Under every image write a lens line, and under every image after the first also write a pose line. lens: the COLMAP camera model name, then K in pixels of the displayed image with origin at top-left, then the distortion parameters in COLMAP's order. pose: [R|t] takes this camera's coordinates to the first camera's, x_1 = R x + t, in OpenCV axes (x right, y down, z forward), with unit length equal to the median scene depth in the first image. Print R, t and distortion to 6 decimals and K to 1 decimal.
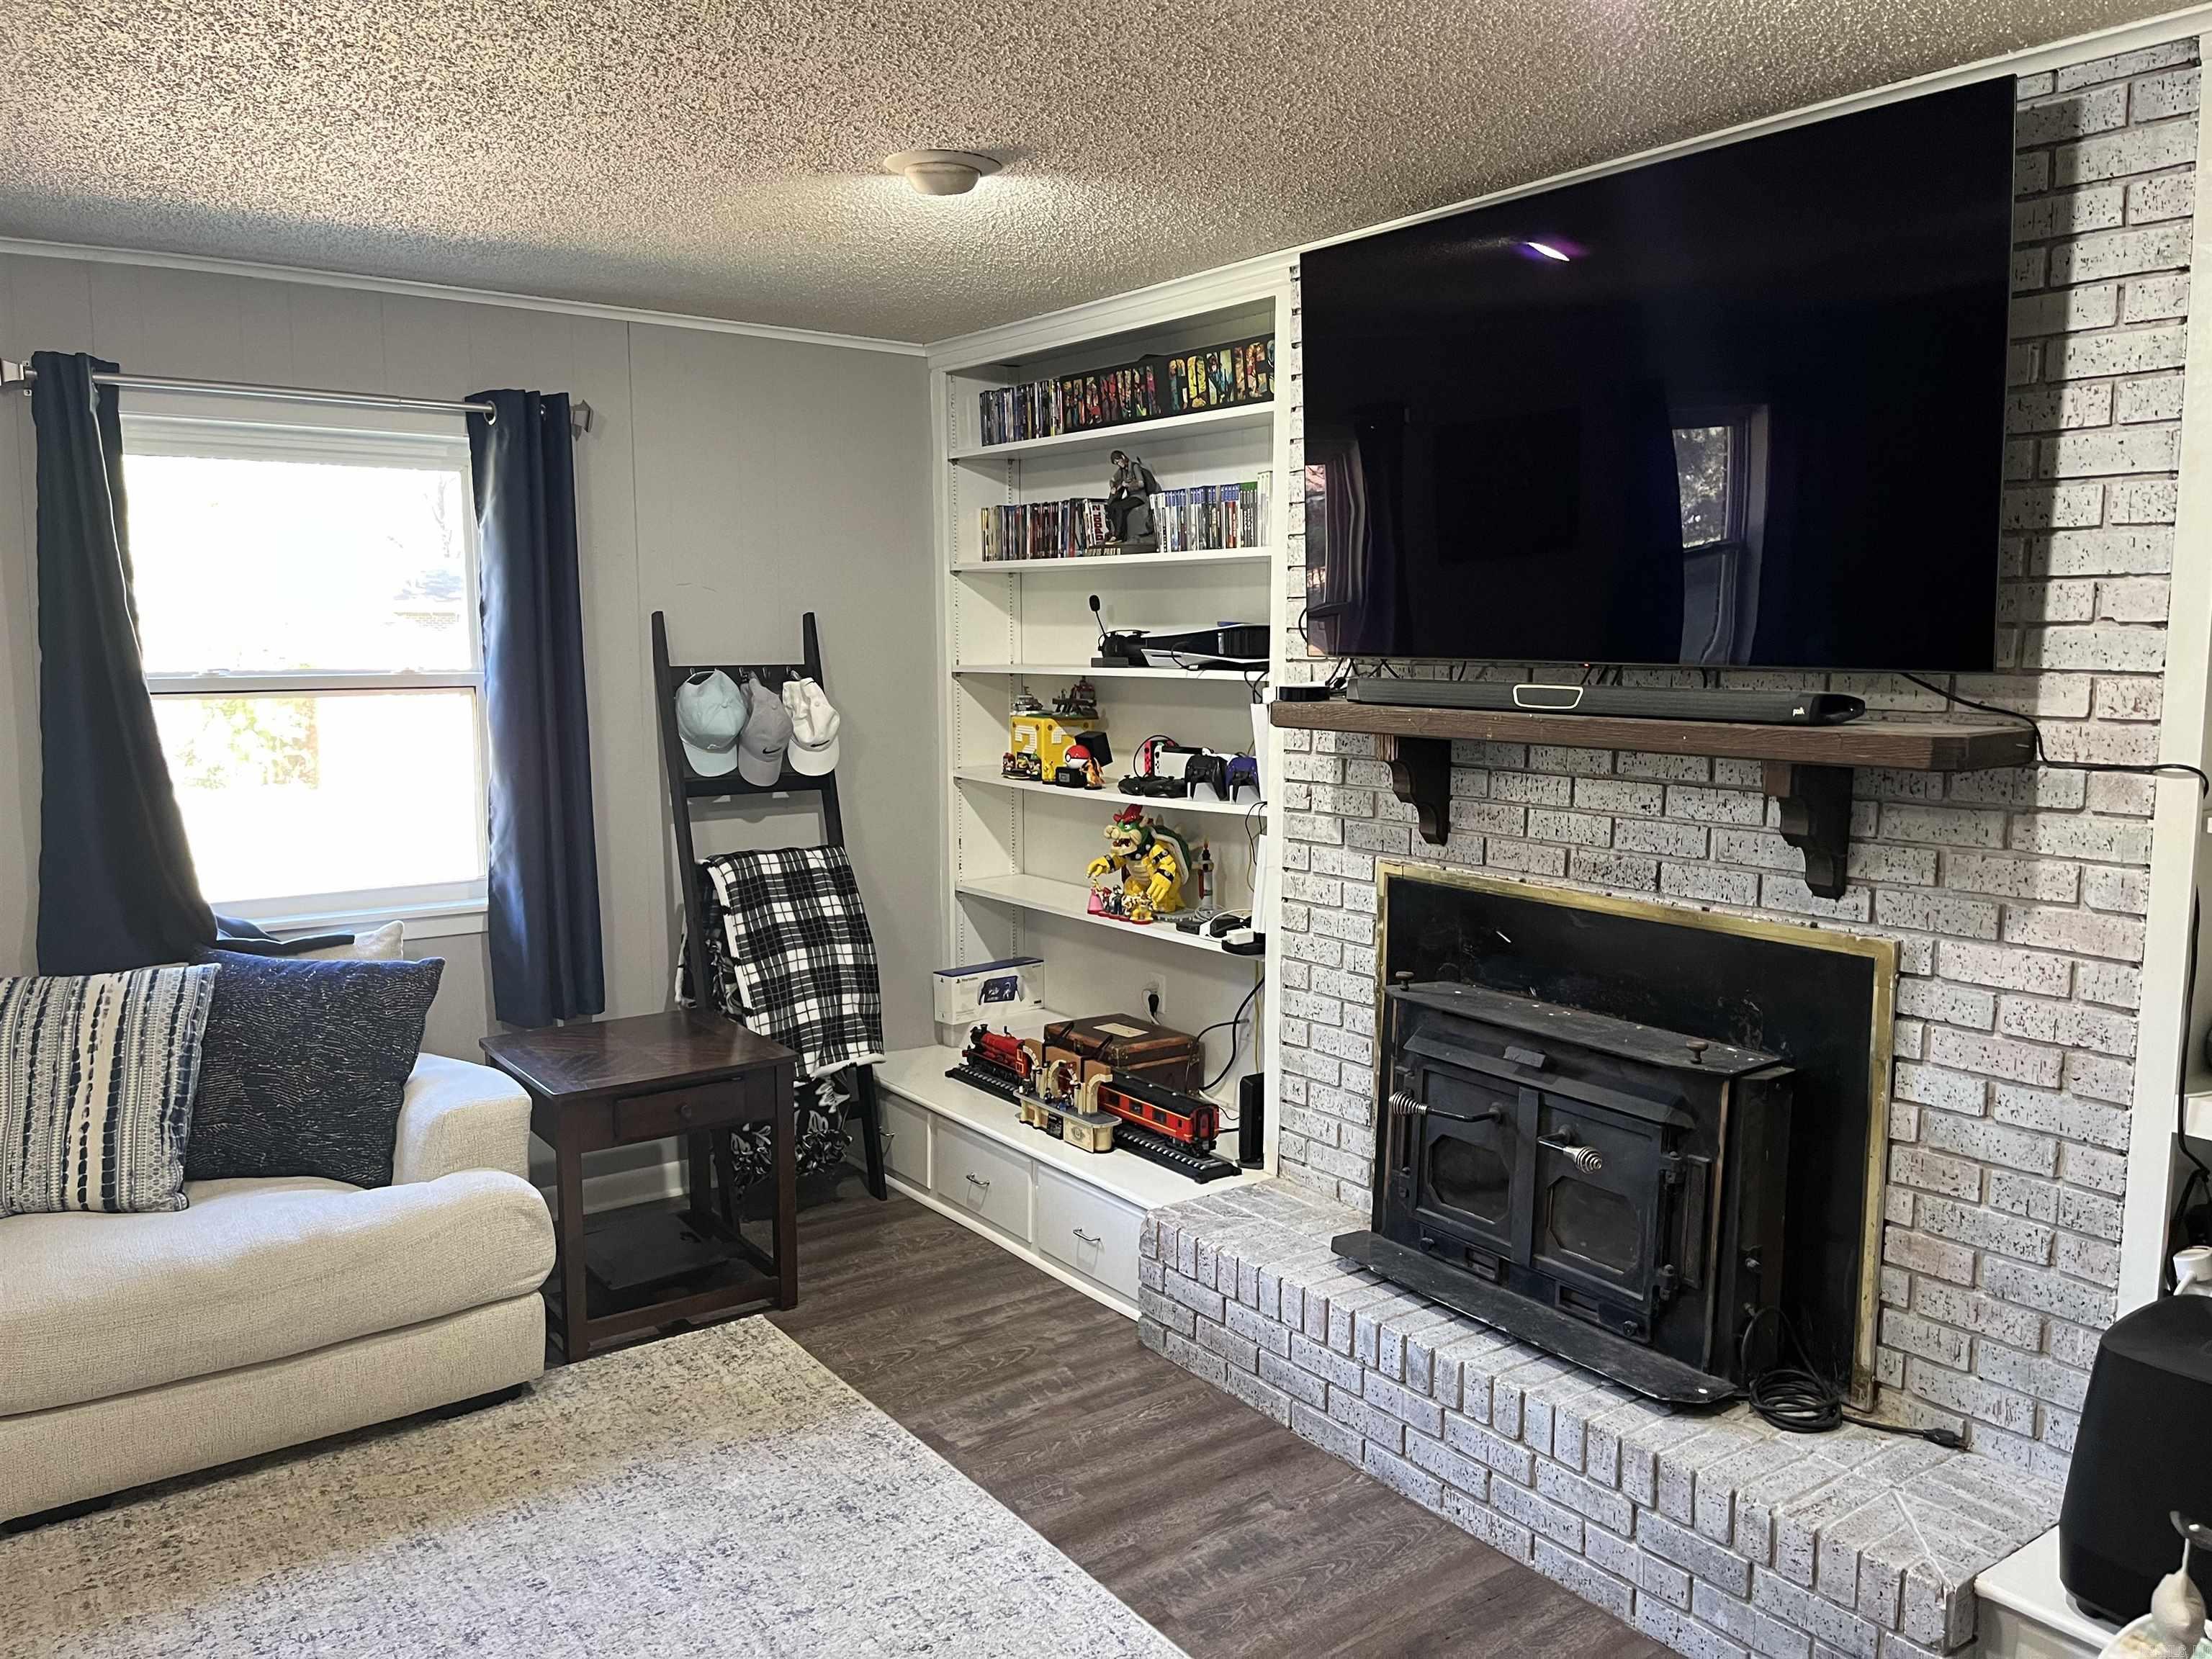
lens RADIAL K [[1673.0, 0, 1130.9], [0, 1673.0, 828.9], [0, 0, 1]] dist [0.071059, -0.092554]
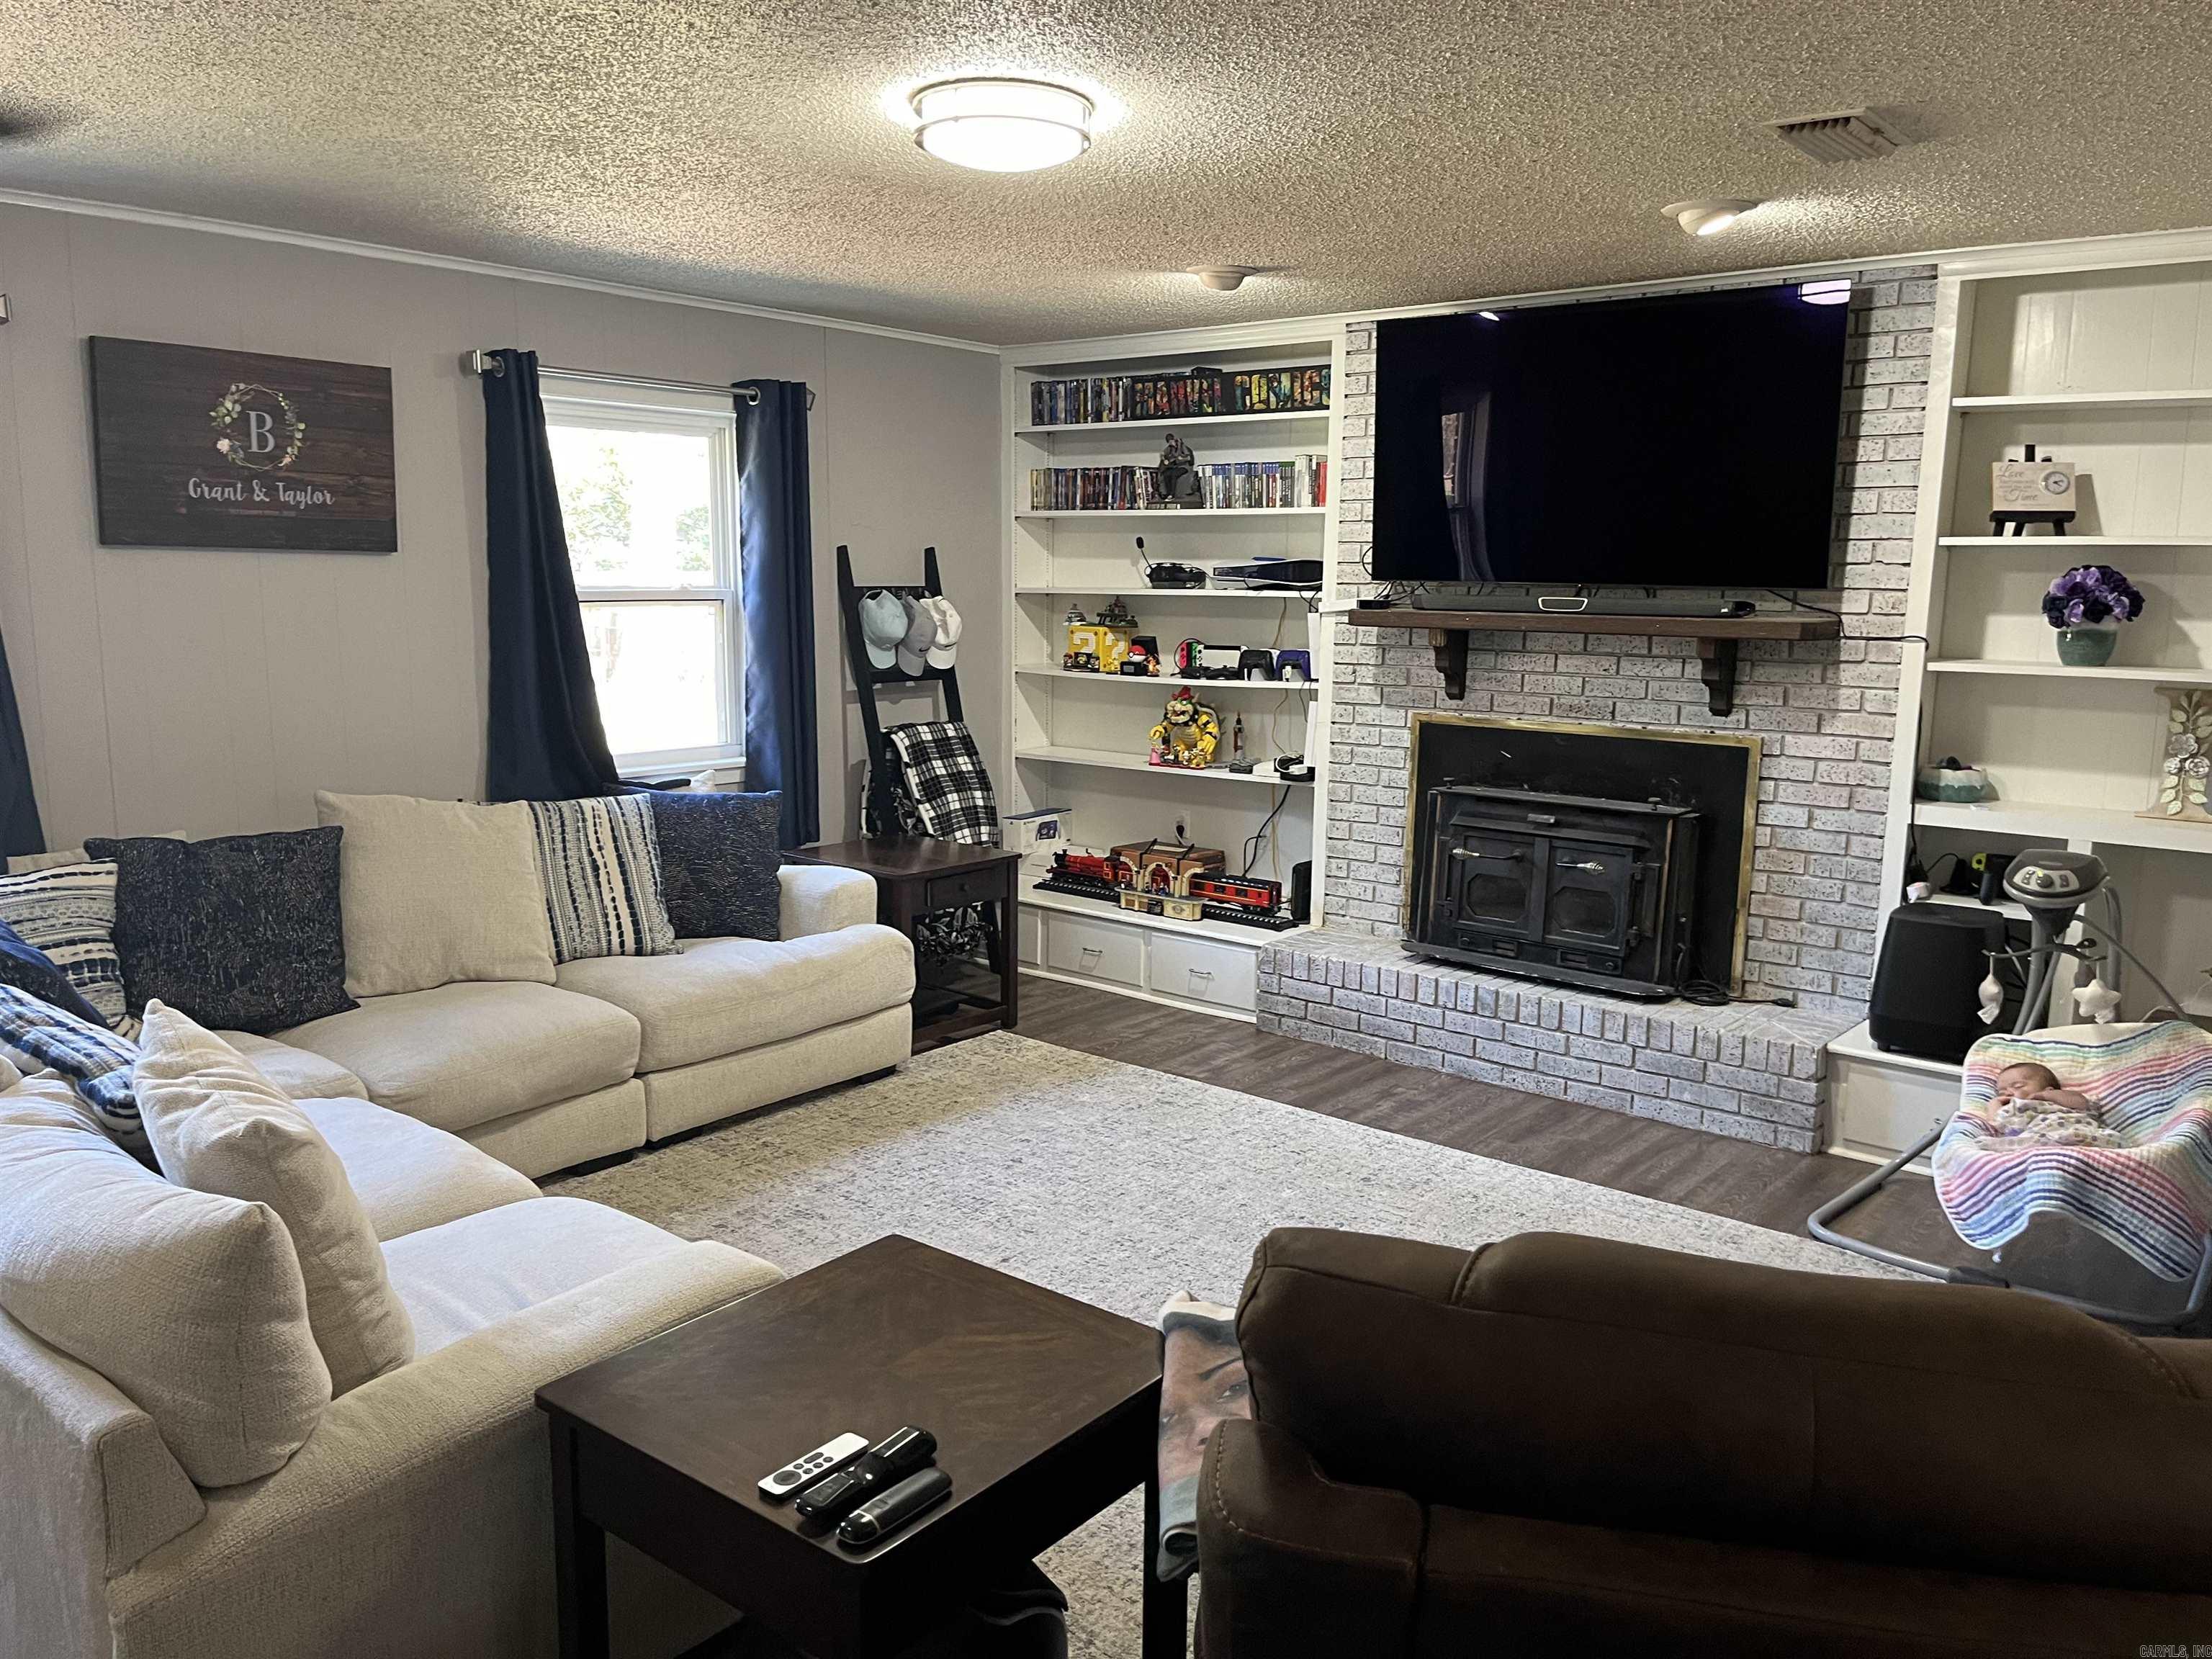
lens RADIAL K [[1673.0, 0, 1098.9], [0, 1673.0, 849.8], [0, 0, 1]] dist [0.071059, -0.092554]
pose [[0.971425, -0.028967, 0.235573, -0.492218], [0.017097, 0.998486, 0.052275, 0.057974], [-0.236730, -0.046753, 0.970450, -0.443849]]
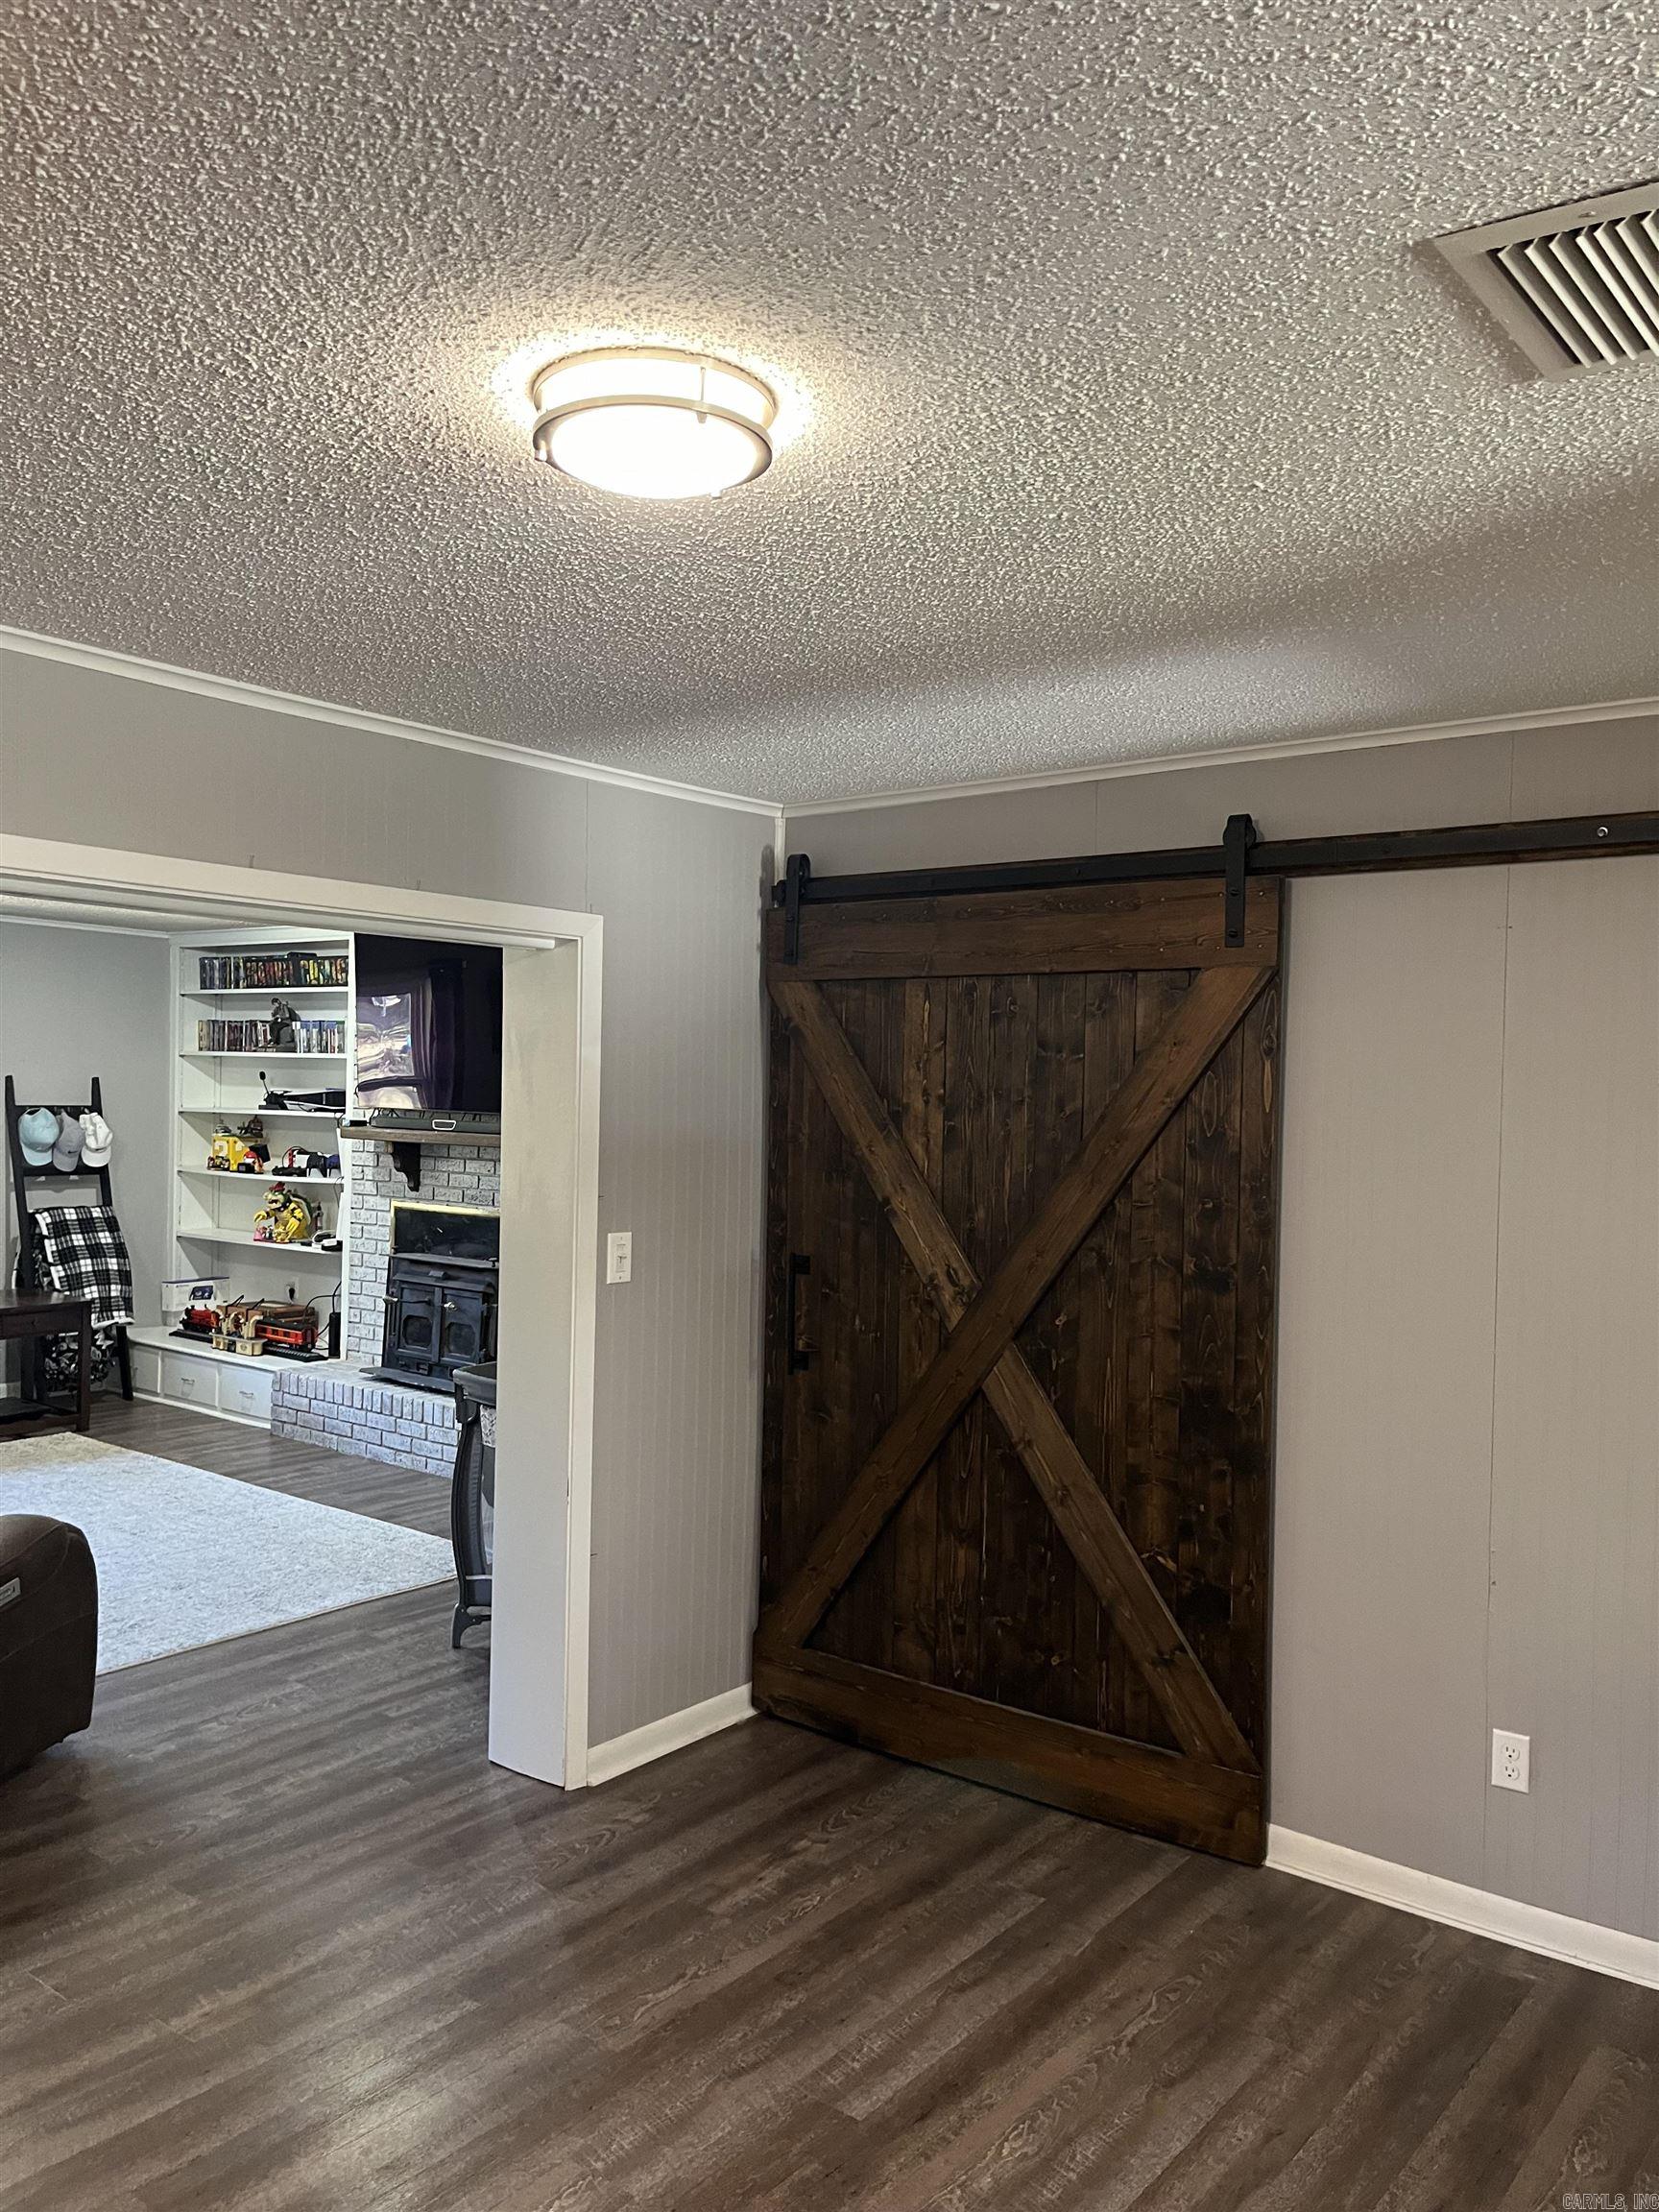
lens RADIAL K [[1673.0, 0, 797.5], [0, 1673.0, 1127.2], [0, 0, 1]] dist [0.071059, -0.092554]
pose [[0.965834, 0.017826, 0.258549, 0.088607], [0.006210, 0.995753, -0.091850, 0.123568], [-0.259089, 0.090318, 0.961621, -1.203055]]
